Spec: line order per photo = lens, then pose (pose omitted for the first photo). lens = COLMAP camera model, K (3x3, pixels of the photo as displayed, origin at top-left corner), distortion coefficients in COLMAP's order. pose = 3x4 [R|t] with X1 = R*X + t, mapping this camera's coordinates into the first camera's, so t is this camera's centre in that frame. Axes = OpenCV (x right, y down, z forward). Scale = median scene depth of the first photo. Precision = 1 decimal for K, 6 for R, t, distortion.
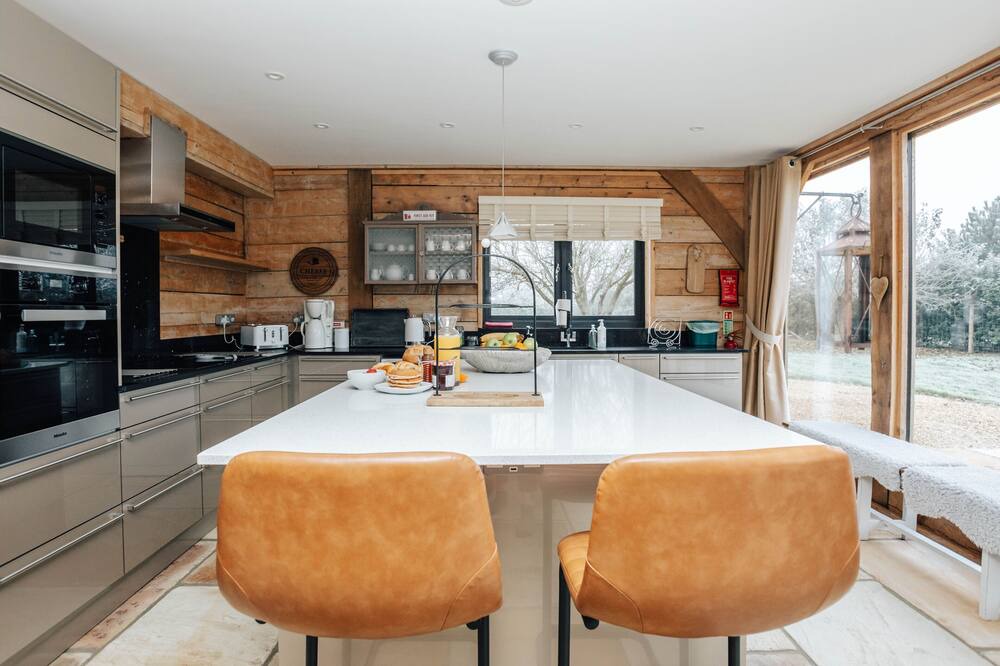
lens RADIAL K [[536.3, 0, 499.8], [0, 536.3, 322.2], [0, 0, 1]] dist [-0.039351, 0.007998]
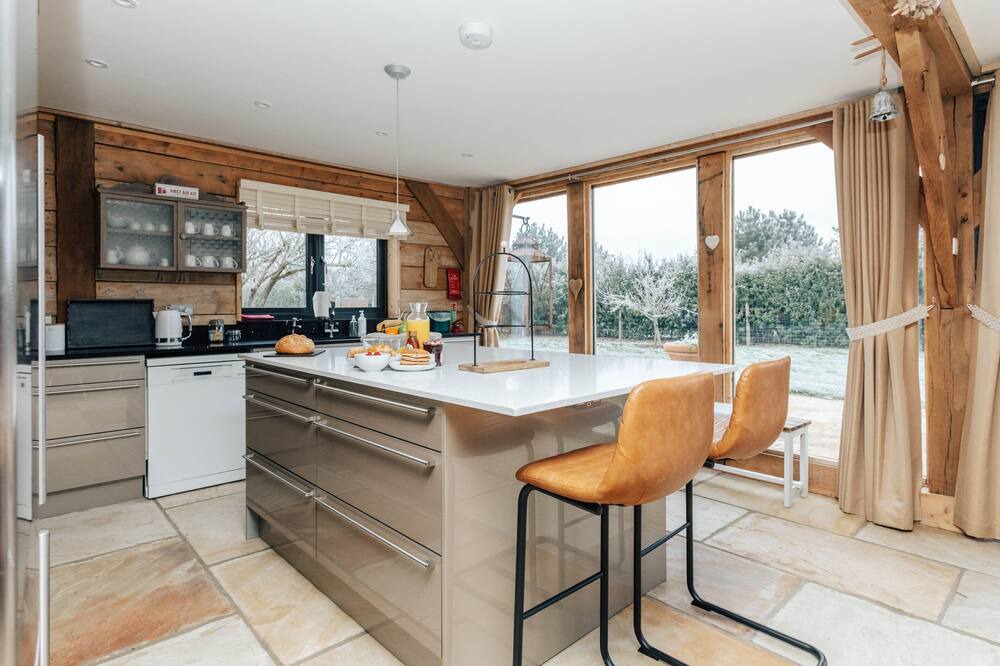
lens RADIAL K [[536.3, 0, 491.2], [0, 536.3, 307.3], [0, 0, 1]] dist [-0.039351, 0.007998]
pose [[0.746223, -0.002919, 0.665690, -0.329954], [0.018082, 0.999710, -0.015886, 0.009844], [-0.665451, 0.023891, 0.746059, 0.028813]]
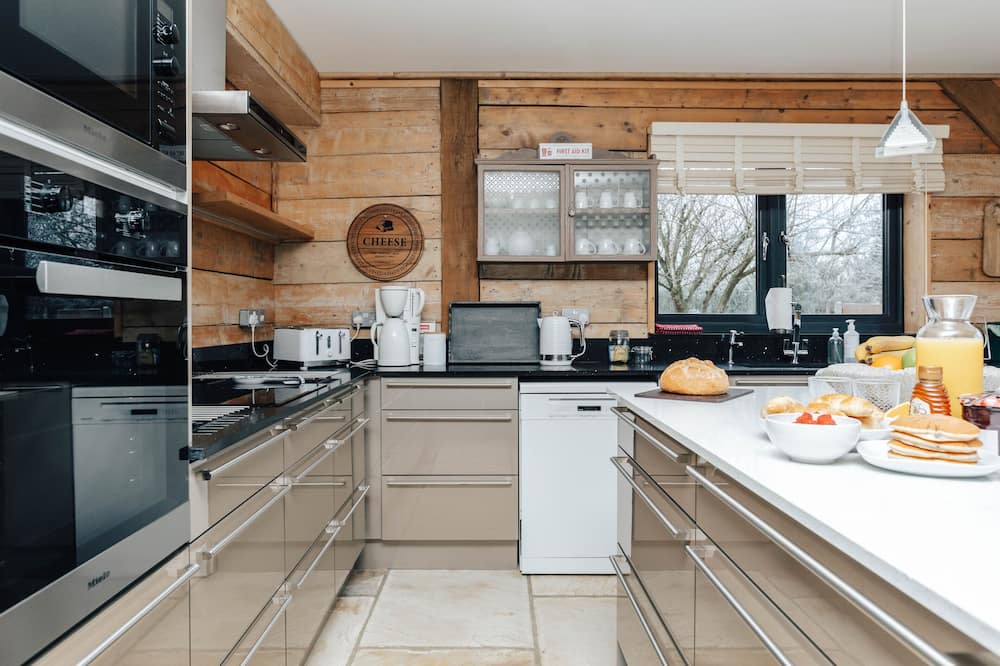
lens RADIAL K [[703.5, 0, 497.7], [0, 703.5, 321.3], [0, 0, 1]] dist [-0.014238, 0.019661]
pose [[0.999986, 0.001015, -0.005211, -0.216216], [-0.001100, 0.999867, -0.016276, 0.010651], [0.005193, 0.016281, 0.999854, 0.183434]]
